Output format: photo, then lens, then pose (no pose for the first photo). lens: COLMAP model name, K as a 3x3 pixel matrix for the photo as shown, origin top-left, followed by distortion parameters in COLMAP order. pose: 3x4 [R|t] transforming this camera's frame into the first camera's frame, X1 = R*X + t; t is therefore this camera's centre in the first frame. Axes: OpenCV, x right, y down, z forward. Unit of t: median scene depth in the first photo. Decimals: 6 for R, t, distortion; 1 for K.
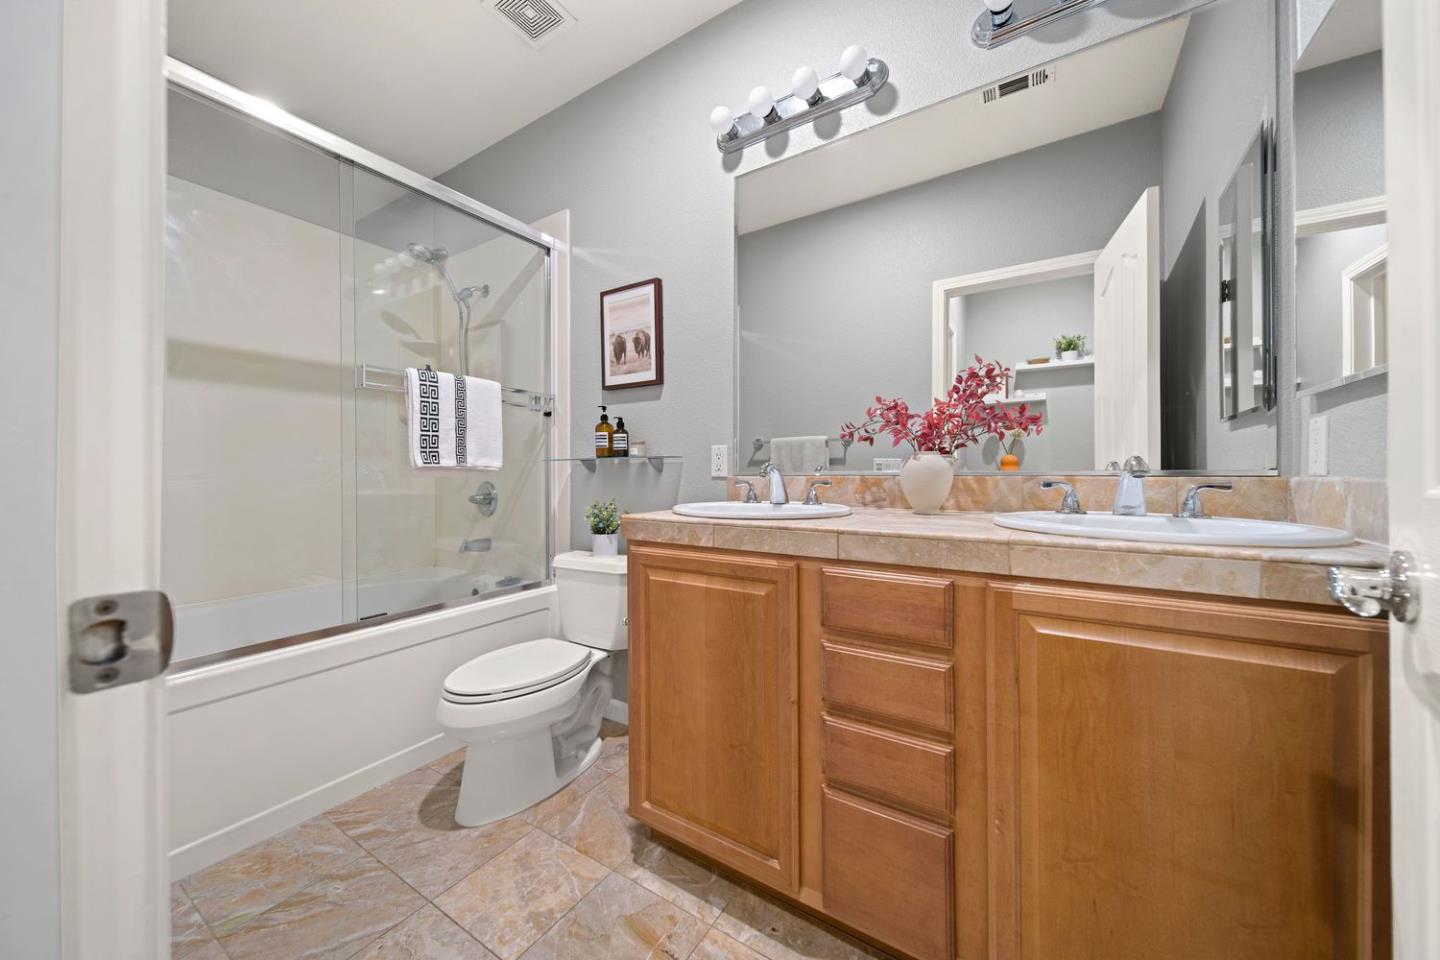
lens RADIAL K [[513.7, 0, 721.1], [0, 513.7, 477.1], [0, 0, 1]] dist [0.007455, -0.001886]
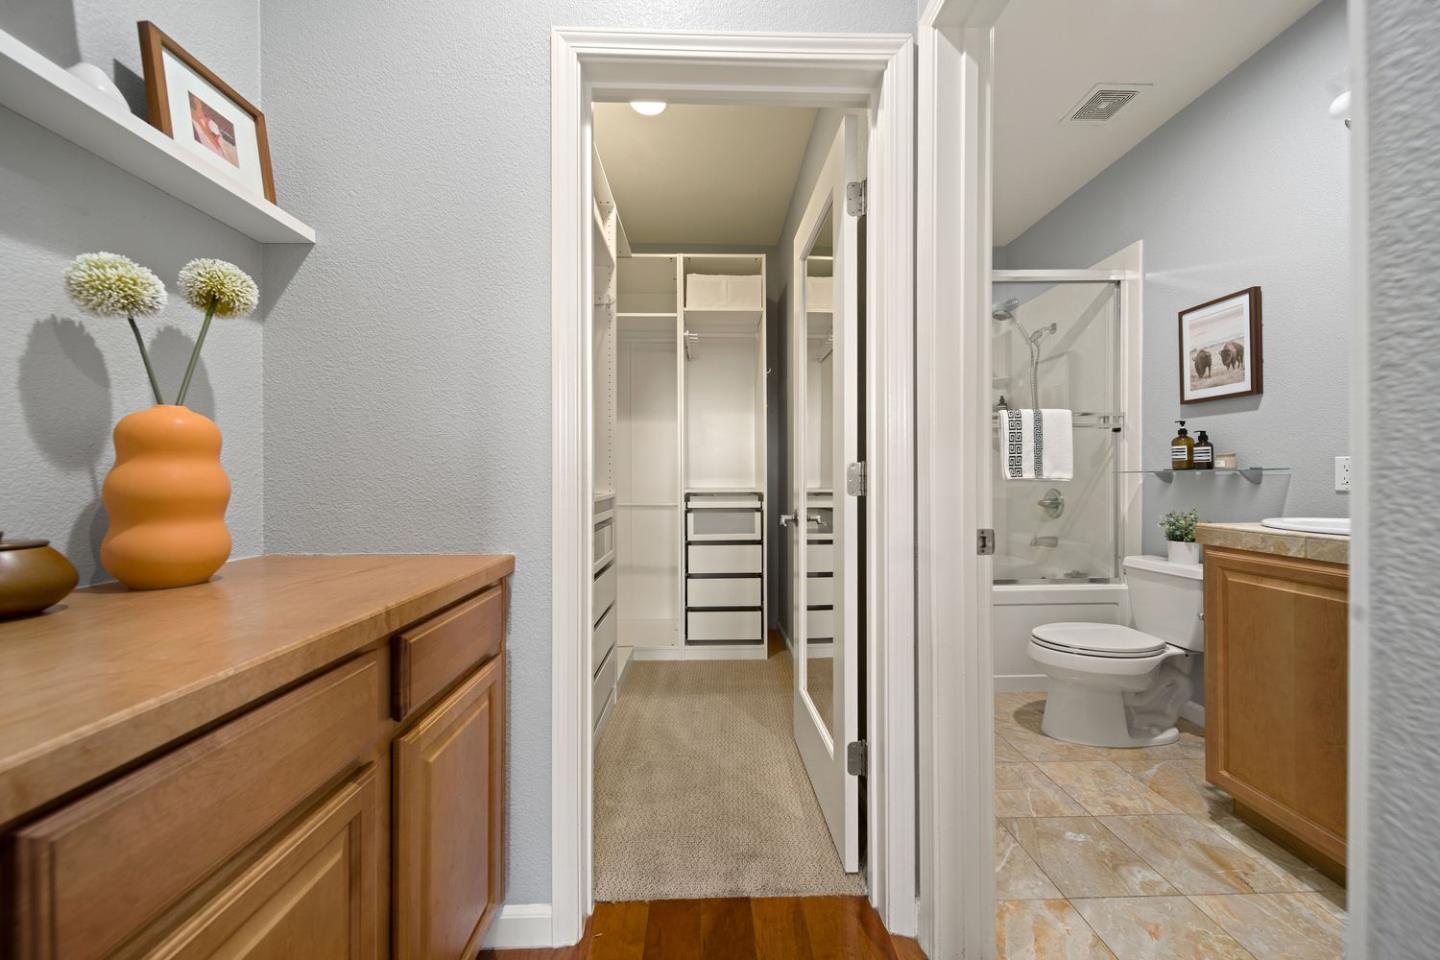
lens RADIAL K [[513.7, 0, 717.4], [0, 513.7, 477.0], [0, 0, 1]] dist [0.007455, -0.001886]
pose [[0.563400, 0.000877, -0.826184, 0.117704], [-0.003175, 0.999994, -0.001104, -0.019953], [0.826178, 0.003245, 0.563400, -0.410873]]
